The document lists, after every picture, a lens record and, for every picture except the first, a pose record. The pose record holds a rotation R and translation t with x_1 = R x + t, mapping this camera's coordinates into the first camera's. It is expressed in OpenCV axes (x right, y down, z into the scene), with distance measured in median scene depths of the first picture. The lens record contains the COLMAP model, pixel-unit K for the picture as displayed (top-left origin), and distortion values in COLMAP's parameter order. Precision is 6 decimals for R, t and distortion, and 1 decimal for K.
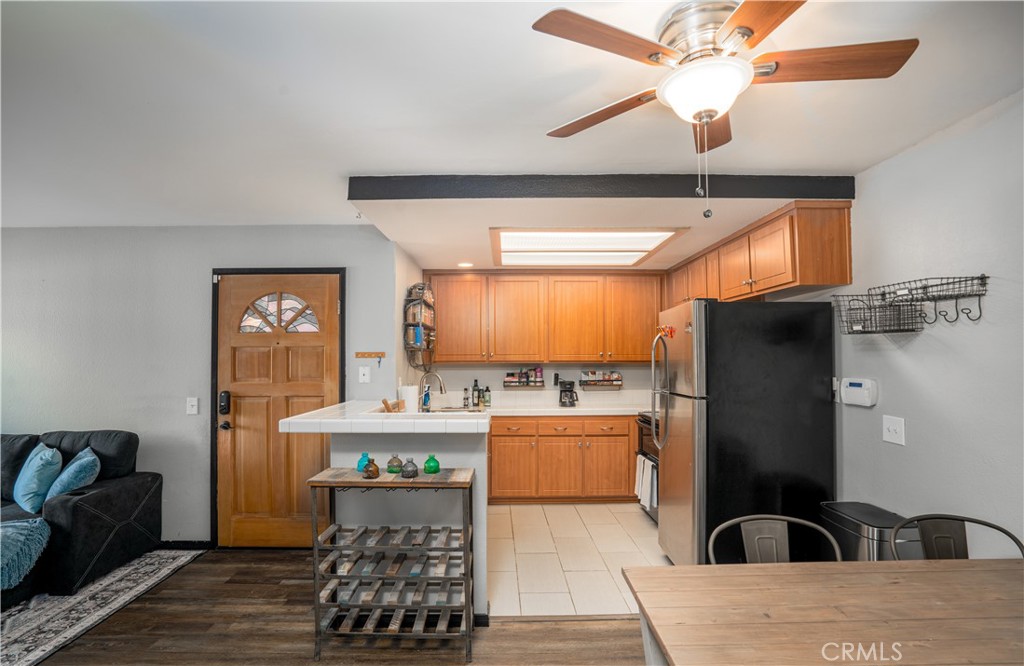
lens RADIAL K [[477.9, 0, 504.9], [0, 477.9, 349.9], [0, 0, 1]] dist [-0.002979, -0.000097]
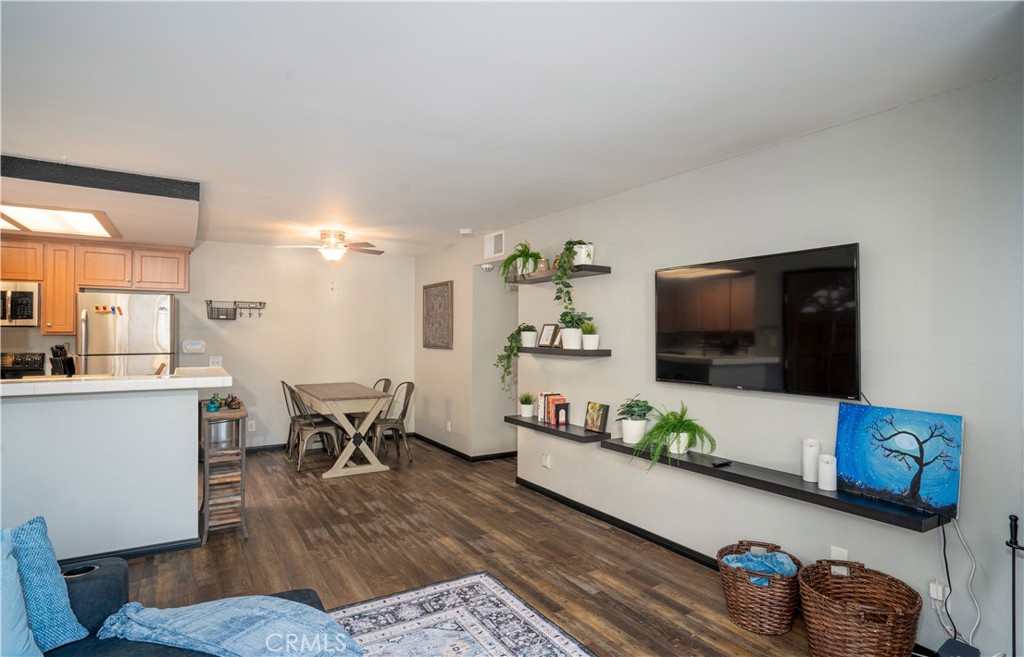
lens RADIAL K [[535.4, 0, 514.5], [0, 535.4, 329.7], [0, 0, 1]] dist [-0.042781, 0.019290]
pose [[-0.529079, 0.005366, 0.848556, -1.349785], [-0.016536, 0.999725, -0.016632, 0.021037], [-0.848411, -0.022832, -0.528845, 0.735189]]
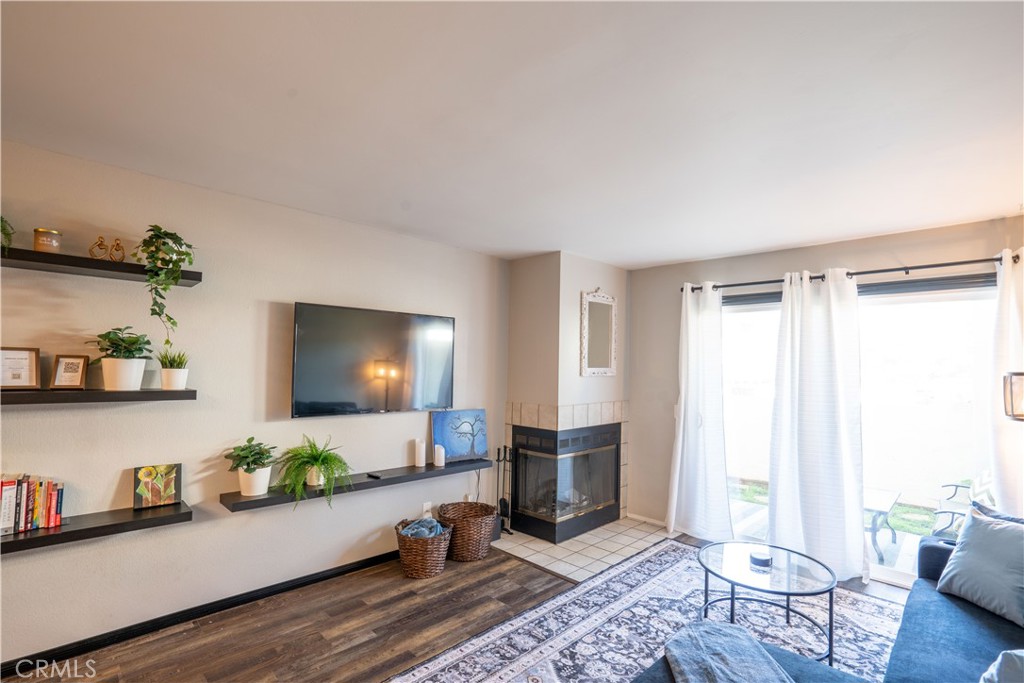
lens RADIAL K [[472.3, 0, 507.8], [0, 472.3, 347.8], [0, 0, 1]] dist [-0.058704, 0.019105]
pose [[-0.712968, -0.041108, -0.699990, -0.392629], [-0.005254, 0.998565, -0.053291, 0.014015], [0.701177, -0.034317, -0.712161, 0.838897]]
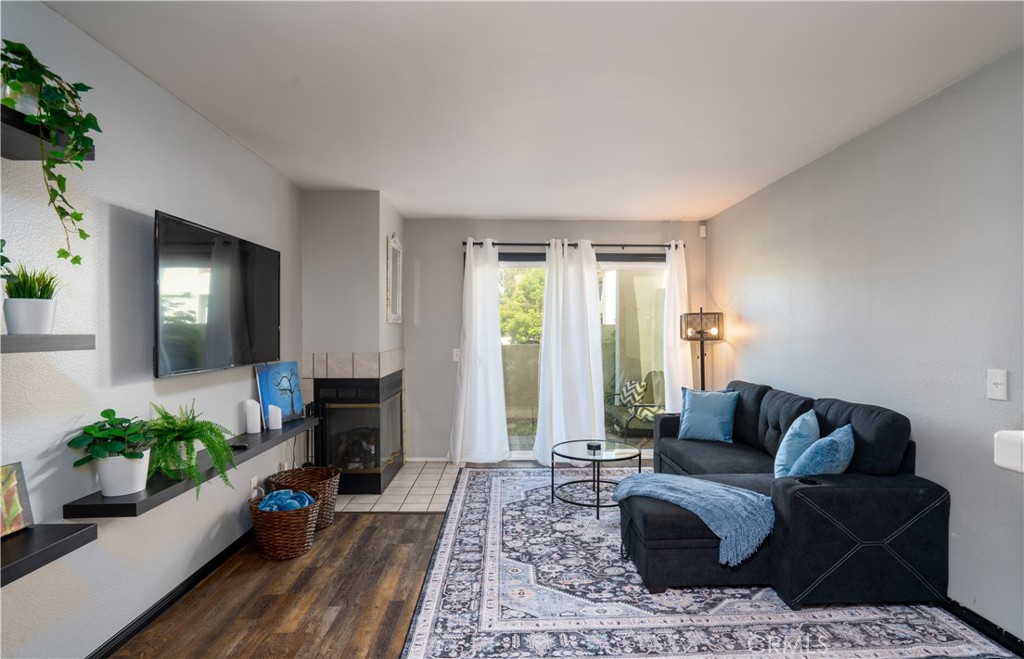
lens RADIAL K [[535.4, 0, 514.5], [0, 535.4, 330.7], [0, 0, 1]] dist [-0.042781, 0.019290]
pose [[0.024622, 0.000523, -0.999697, -0.057063], [0.018425, 0.999830, 0.000977, 0.044193], [0.999527, -0.018444, 0.024608, 0.428199]]
